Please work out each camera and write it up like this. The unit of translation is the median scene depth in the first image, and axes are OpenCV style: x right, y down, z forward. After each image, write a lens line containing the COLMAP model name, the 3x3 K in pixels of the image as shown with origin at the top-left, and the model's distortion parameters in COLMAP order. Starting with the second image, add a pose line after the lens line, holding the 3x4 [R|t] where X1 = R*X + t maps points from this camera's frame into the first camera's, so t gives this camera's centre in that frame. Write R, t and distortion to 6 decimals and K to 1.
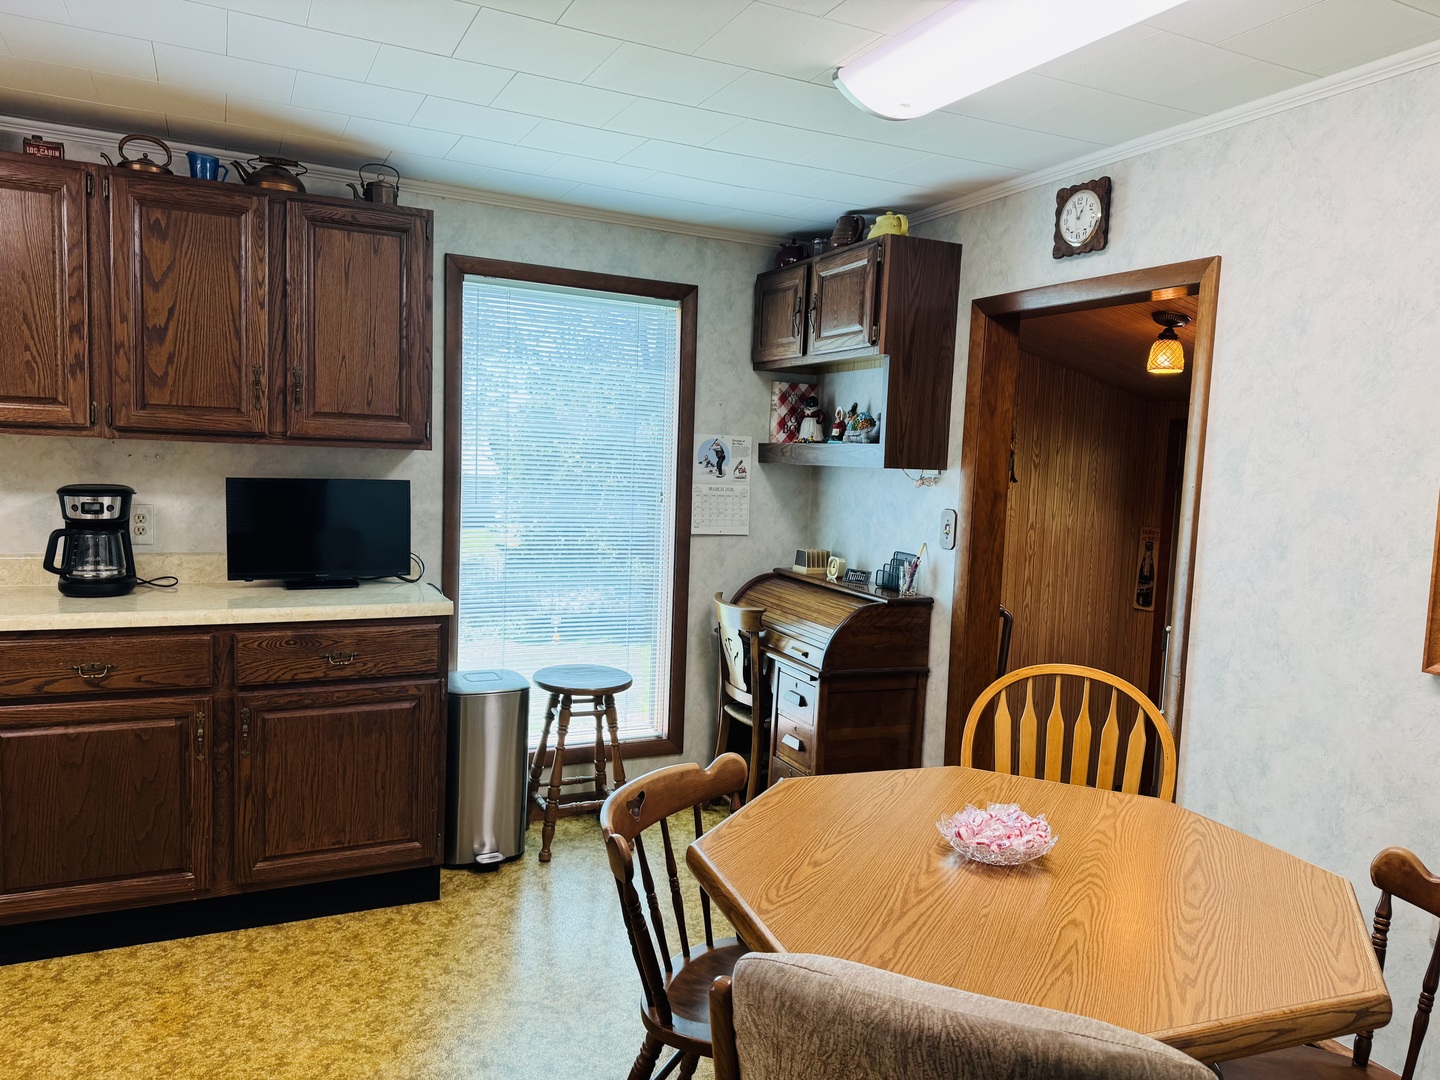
lens RADIAL K [[1009.2, 0, 747.4], [0, 1009.2, 546.3], [0, 0, 1]] dist [0.067368, -0.073120]
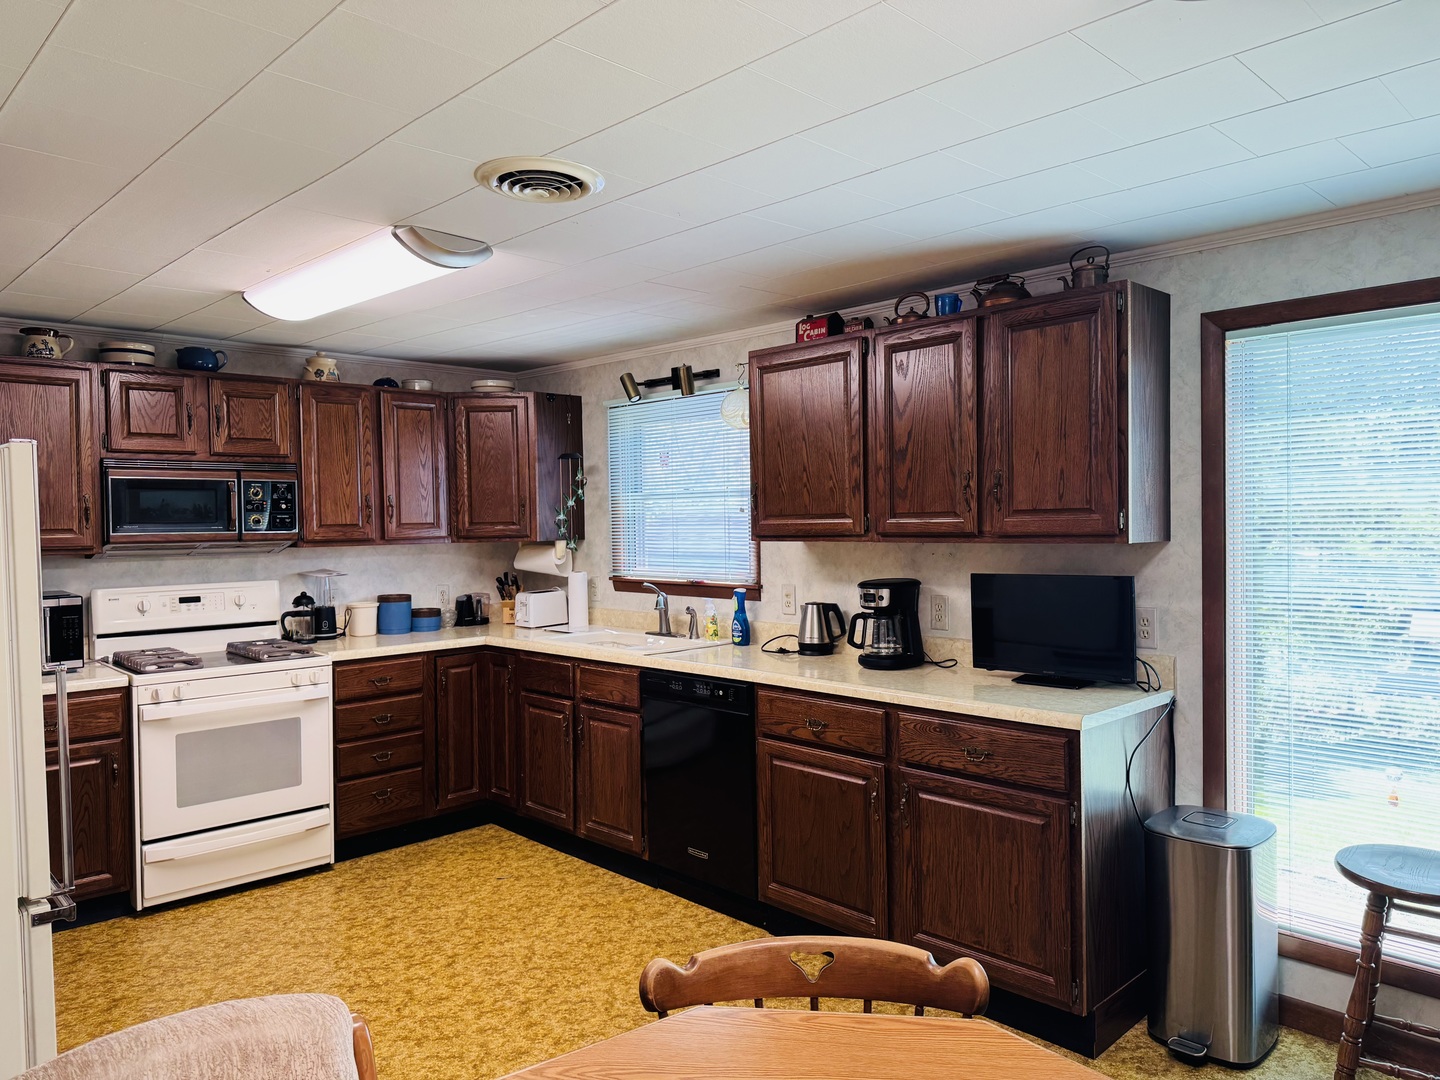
lens RADIAL K [[1009.2, 0, 711.9], [0, 1009.2, 534.8], [0, 0, 1]] dist [0.067368, -0.073120]
pose [[0.298465, -0.031578, -0.953898, 0.477216], [-0.058640, 0.996958, -0.051351, -0.038608], [0.952618, 0.071263, 0.295705, 0.432575]]
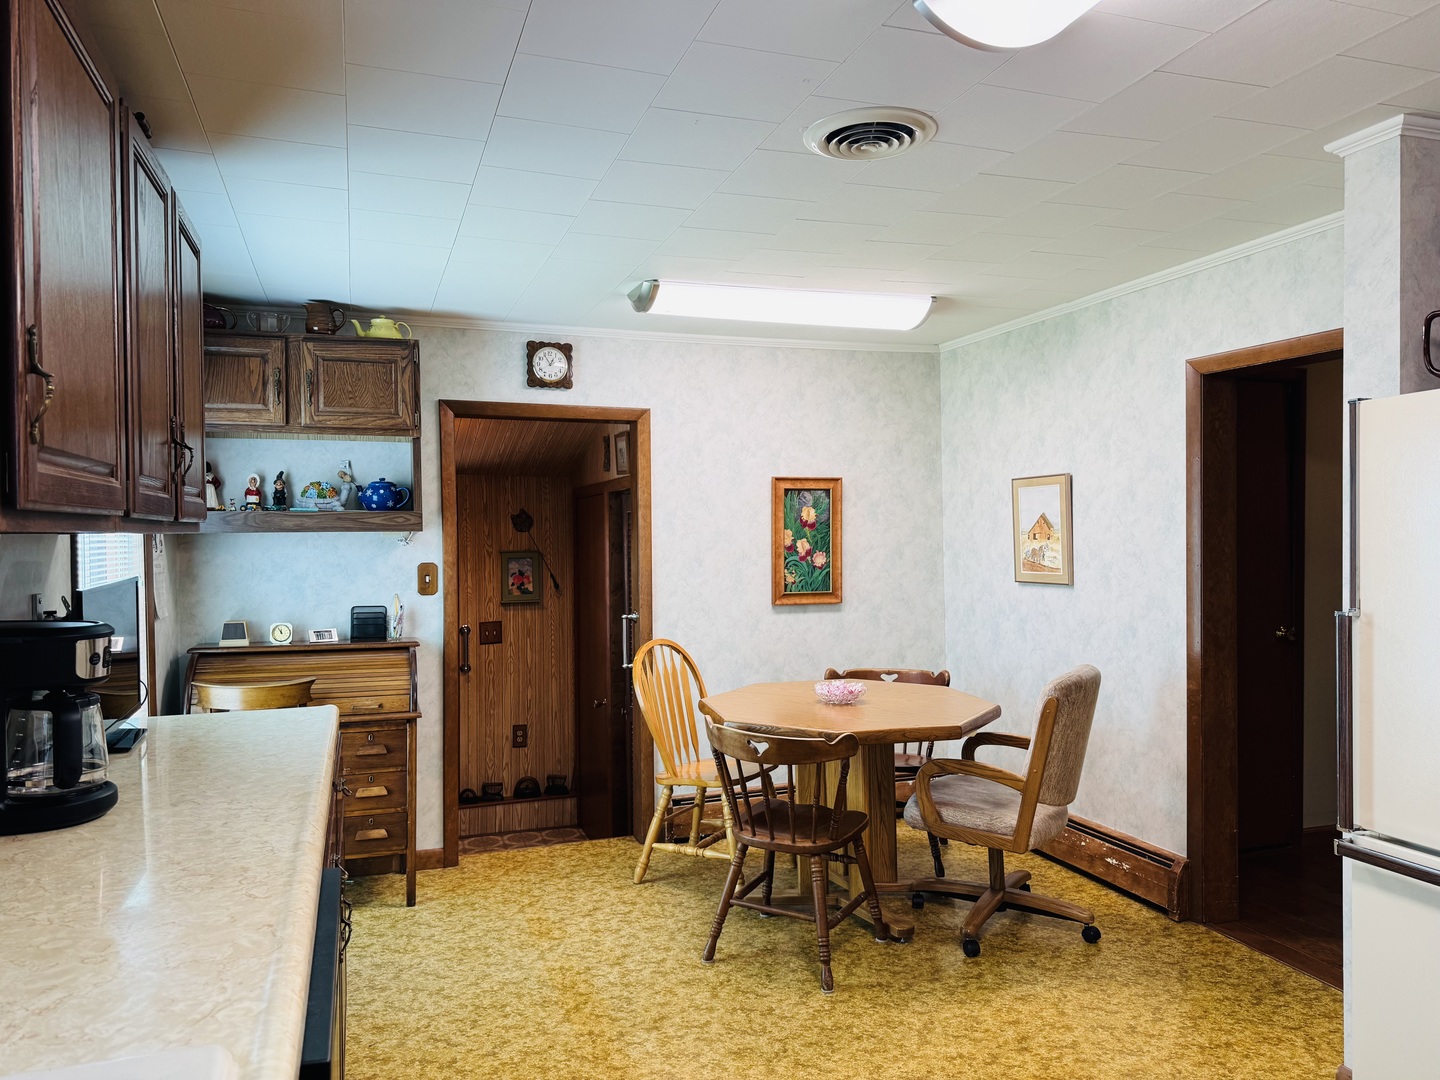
lens RADIAL K [[1009.2, 0, 715.9], [0, 1009.2, 537.7], [0, 0, 1]] dist [0.067368, -0.073120]
pose [[0.129960, -0.059876, 0.989710, -0.738306], [0.094514, 0.994378, 0.047748, -0.069859], [-0.987004, 0.087336, 0.134888, 0.358900]]
